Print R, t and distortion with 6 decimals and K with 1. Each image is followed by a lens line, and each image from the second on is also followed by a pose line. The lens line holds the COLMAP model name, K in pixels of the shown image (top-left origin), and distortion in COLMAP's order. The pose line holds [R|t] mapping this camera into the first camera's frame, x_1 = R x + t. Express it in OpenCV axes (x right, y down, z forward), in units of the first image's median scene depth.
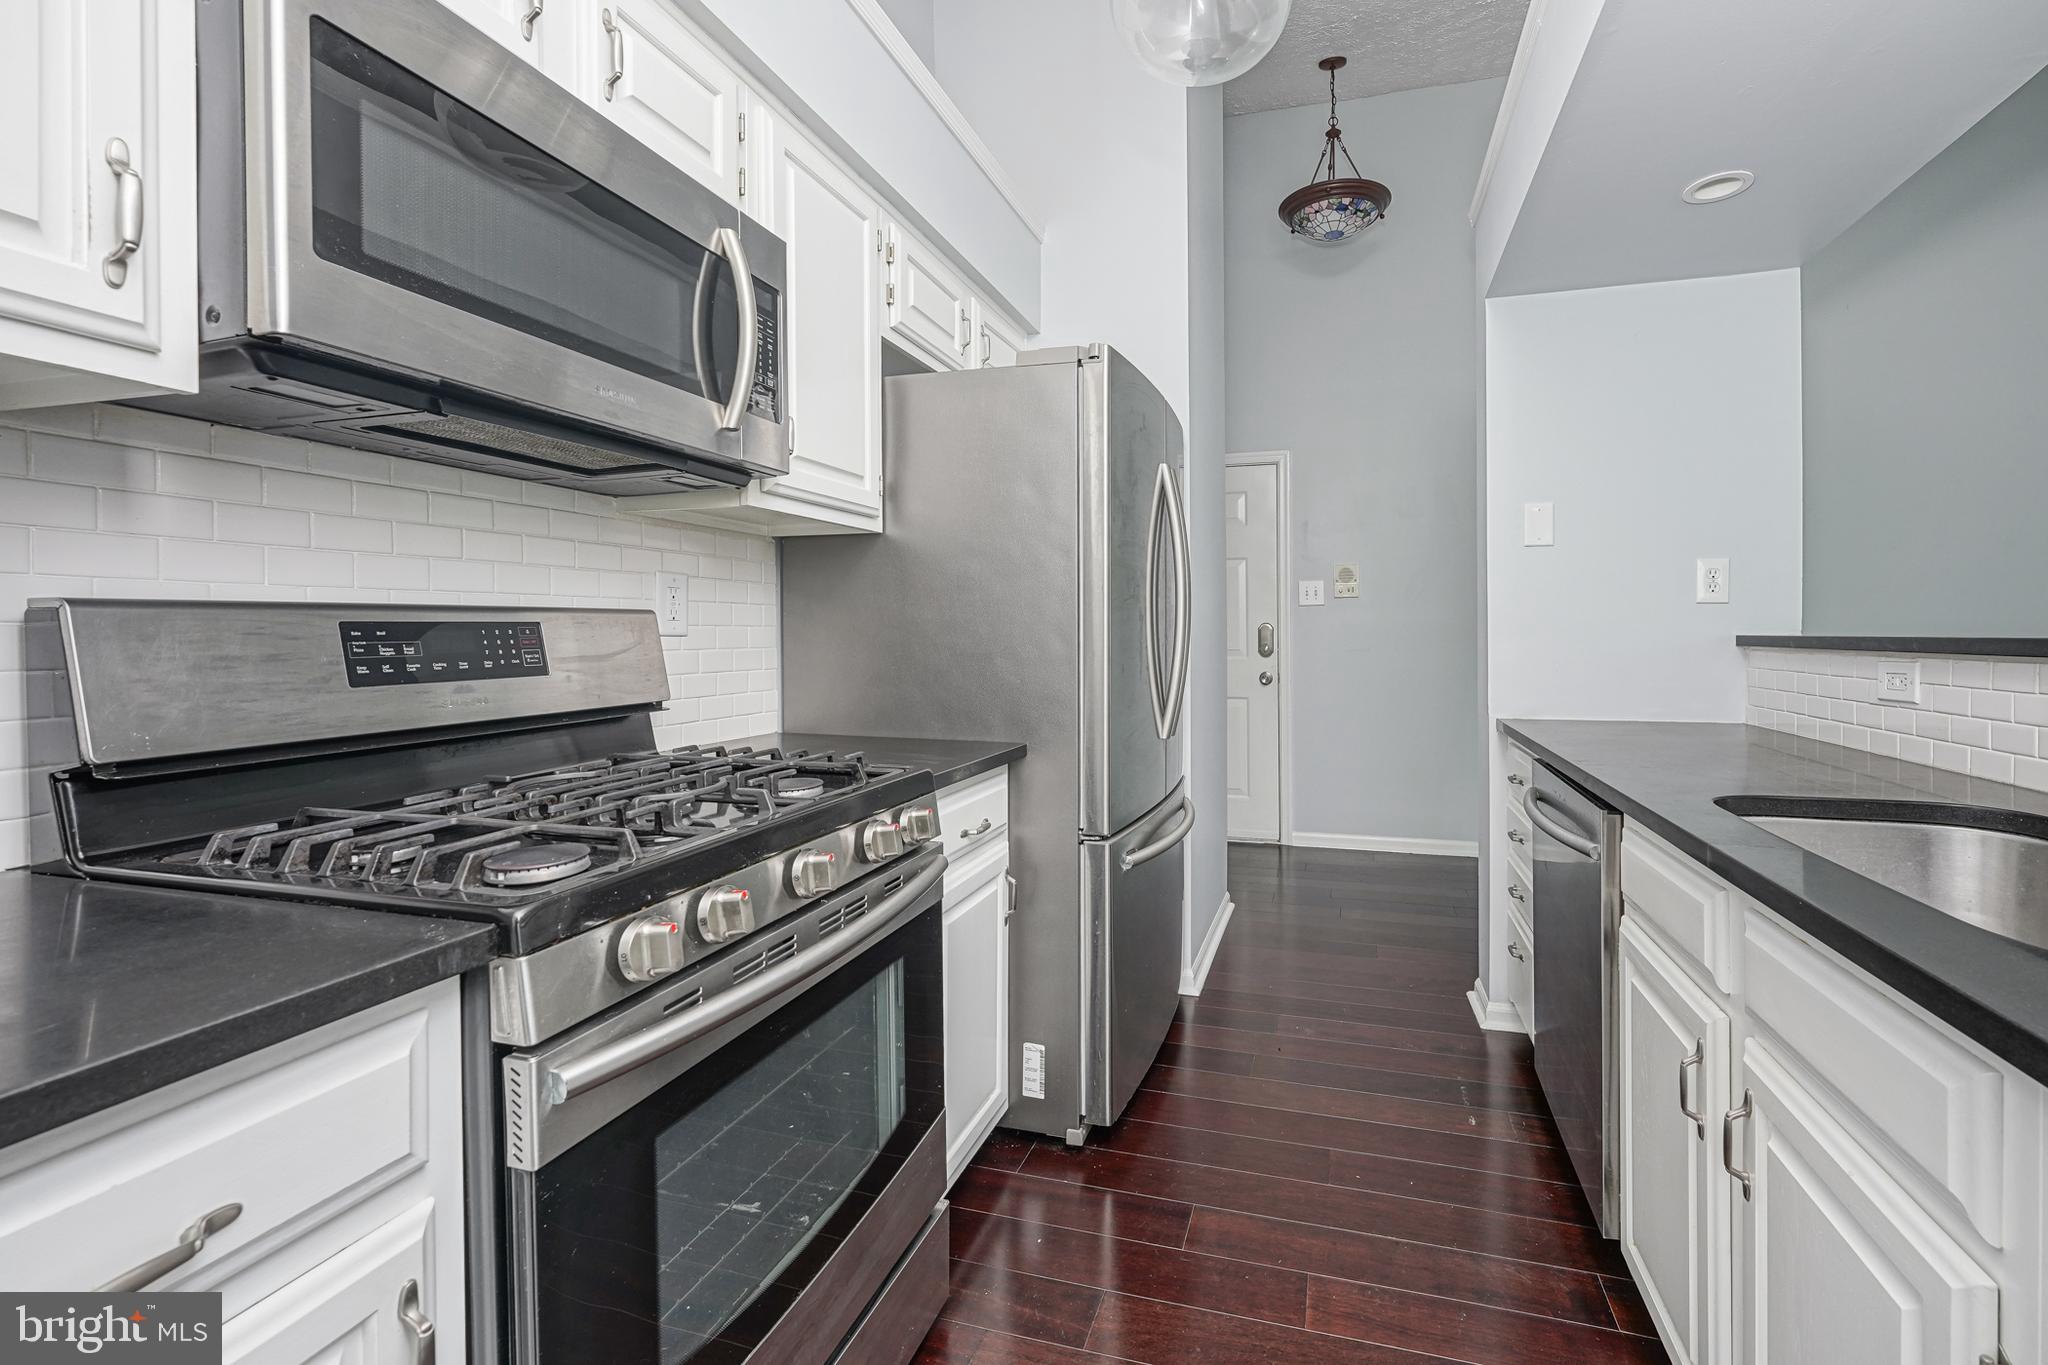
lens RADIAL K [[852.9, 0, 1114.1], [0, 852.9, 636.8], [0, 0, 1]] dist [0.001130, 0.000047]
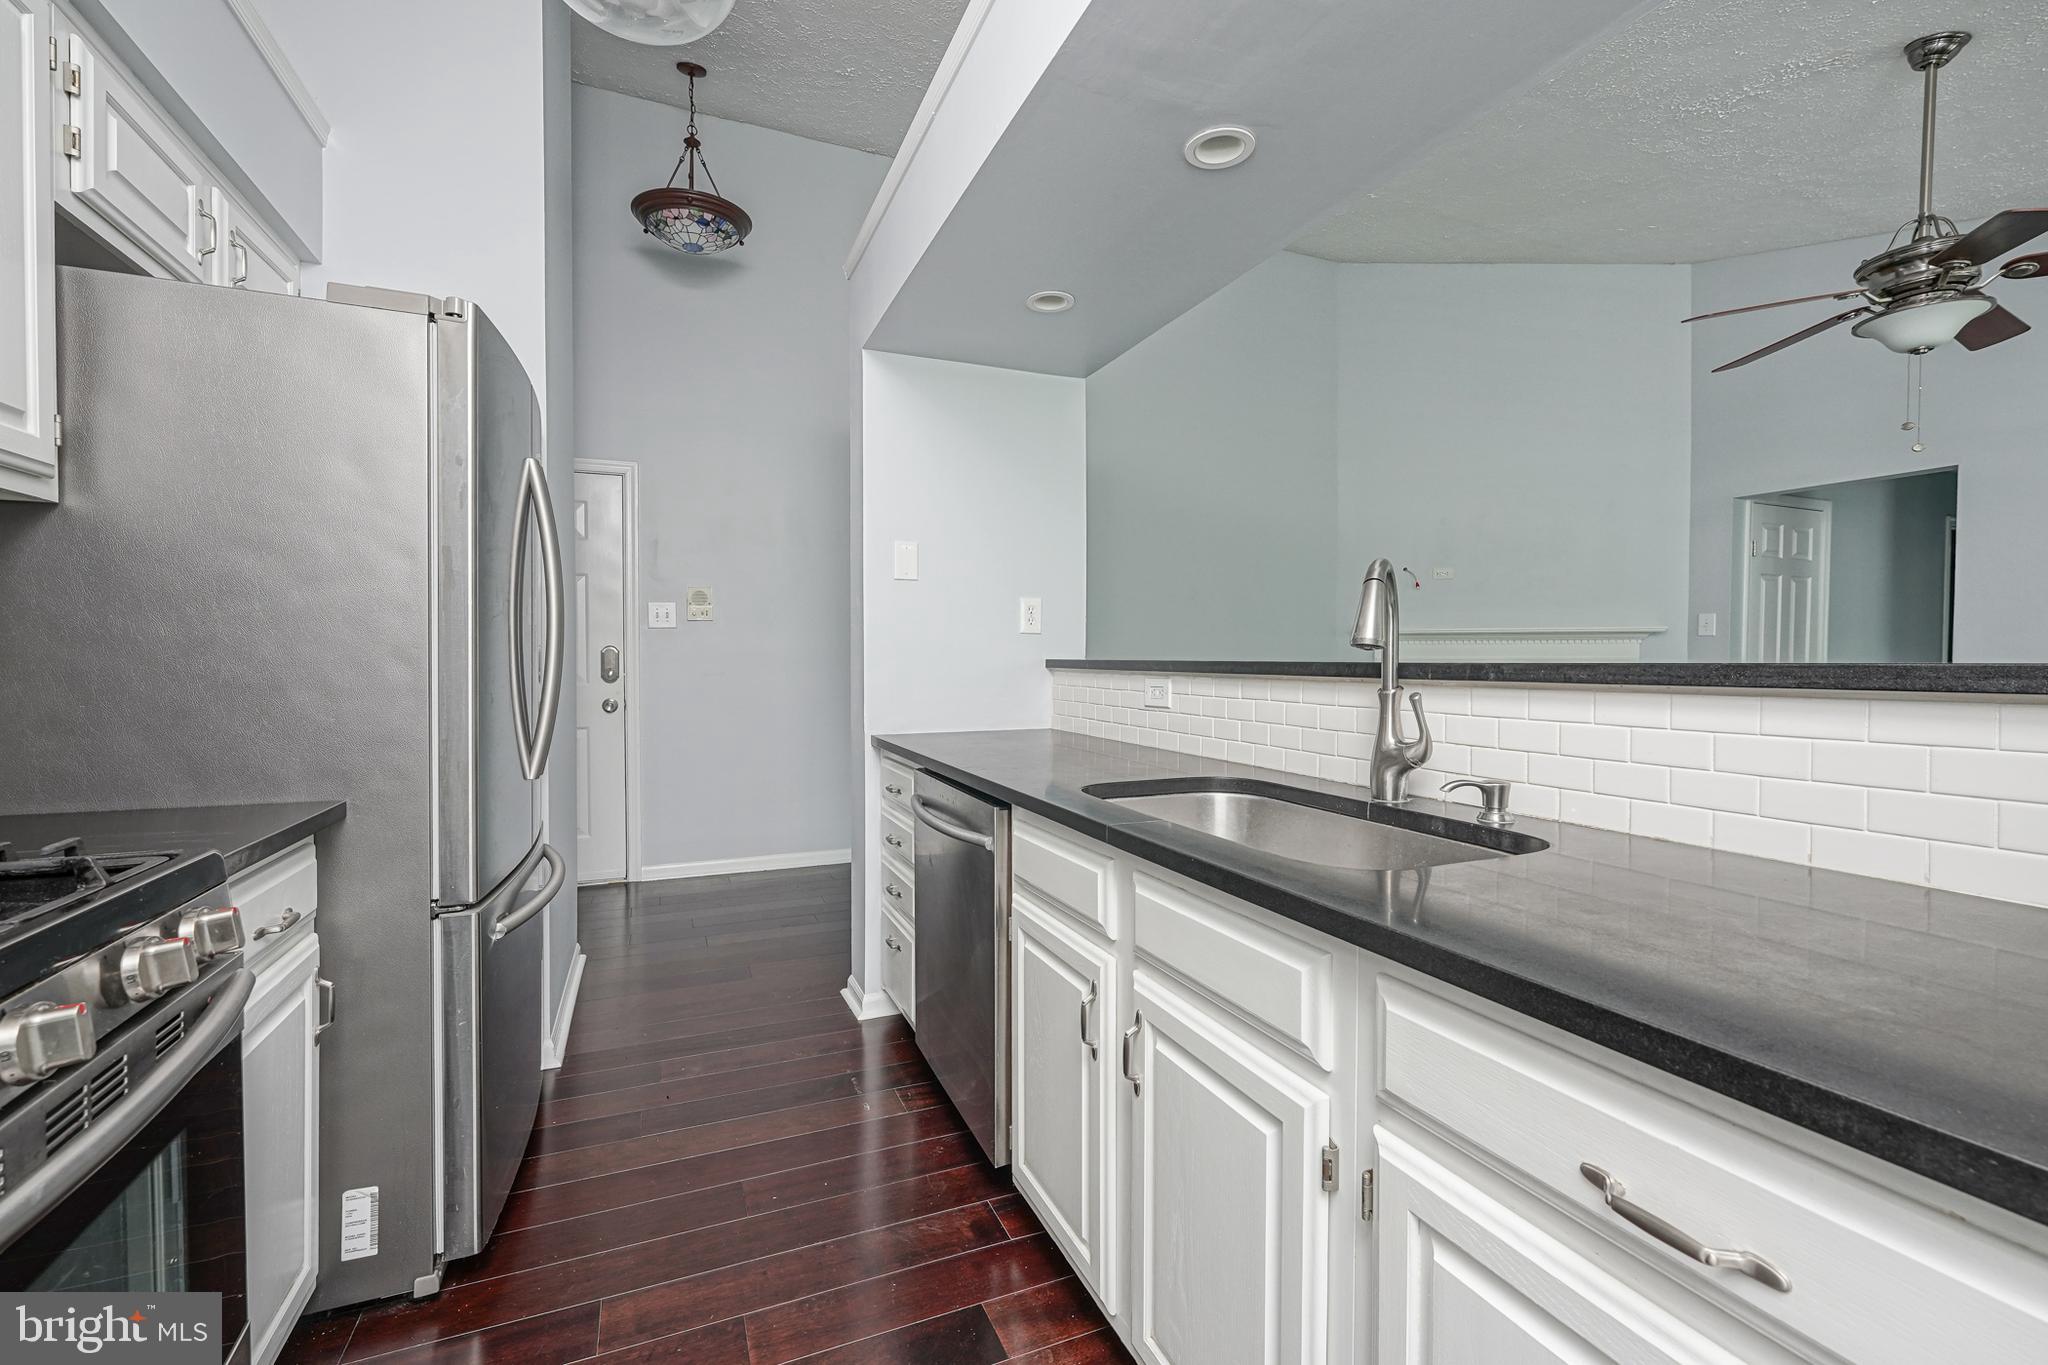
lens RADIAL K [[839.2, 0, 988.6], [0, 839.2, 667.3], [0, 0, 1]] dist [-0.000395, -0.000327]
pose [[0.799966, -0.005203, 0.600023, -0.090759], [0.000382, 0.999967, 0.008161, -0.000110], [-0.600045, -0.006299, 0.799941, 0.055005]]
